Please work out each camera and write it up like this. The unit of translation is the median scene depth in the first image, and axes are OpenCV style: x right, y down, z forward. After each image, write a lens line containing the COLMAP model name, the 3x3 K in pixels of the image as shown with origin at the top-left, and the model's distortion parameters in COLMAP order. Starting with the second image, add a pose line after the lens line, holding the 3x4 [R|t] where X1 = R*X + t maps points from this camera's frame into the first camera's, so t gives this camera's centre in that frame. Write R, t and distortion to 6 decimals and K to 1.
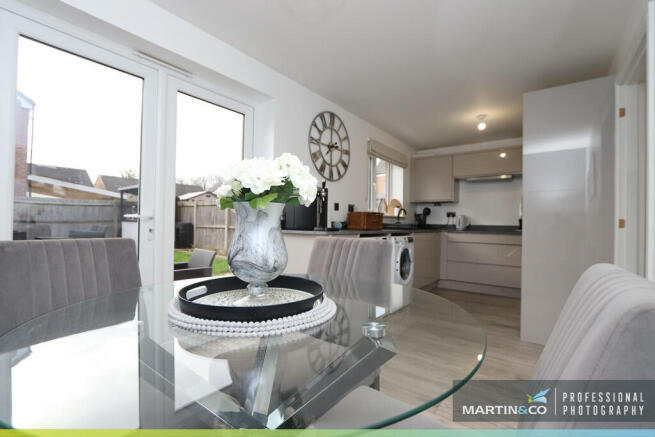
lens RADIAL K [[304.5, 0, 324.9], [0, 304.5, 220.1], [0, 0, 1]] dist [-0.009125, -0.000829]
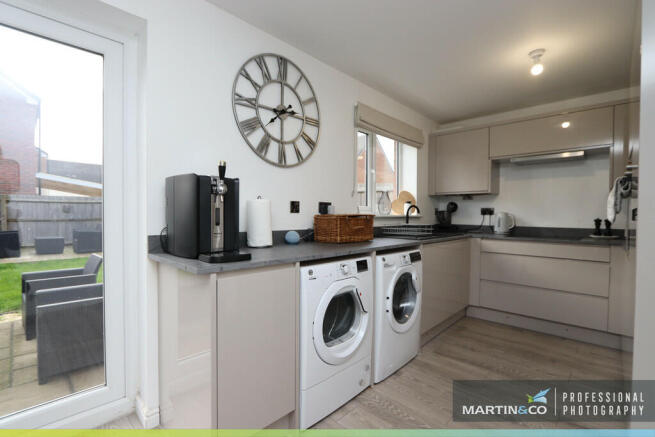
lens RADIAL K [[304.5, 0, 324.4], [0, 304.5, 219.7], [0, 0, 1]] dist [-0.009125, -0.000829]
pose [[0.993307, -0.009496, -0.115115, 0.161023], [0.012623, 0.999570, 0.026470, -0.030912], [0.114814, -0.027745, 0.992999, 0.341519]]
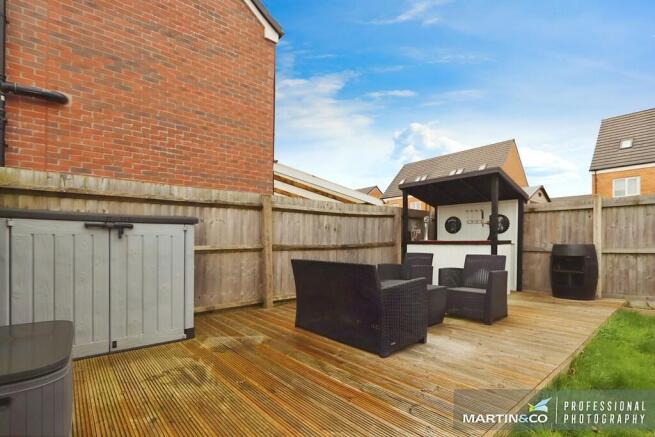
lens RADIAL K [[304.5, 0, 324.0], [0, 304.5, 240.8], [0, 0, 1]] dist [-0.009125, -0.000829]
pose [[0.976348, -0.023504, -0.214926, -2.096611], [0.023914, 0.999714, -0.000695, -0.016391], [0.214880, -0.004462, 0.976630, 1.289821]]
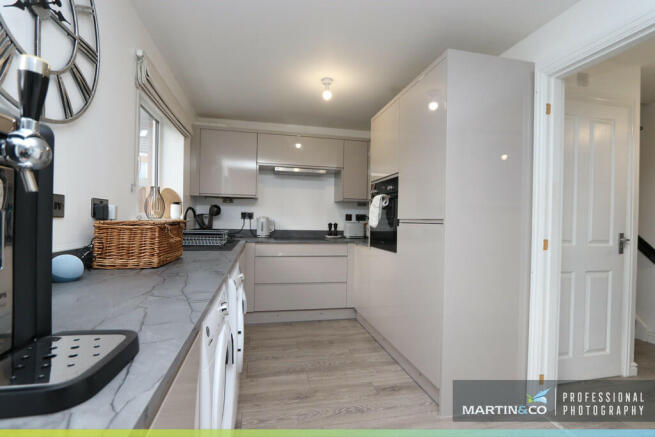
lens RADIAL K [[304.5, 0, 325.5], [0, 304.5, 220.7], [0, 0, 1]] dist [-0.009125, -0.000829]
pose [[0.649344, -0.009987, 0.760430, -0.019001], [-0.015697, 0.999525, 0.026530, -0.038540], [-0.760333, -0.029163, 0.648878, 0.534570]]
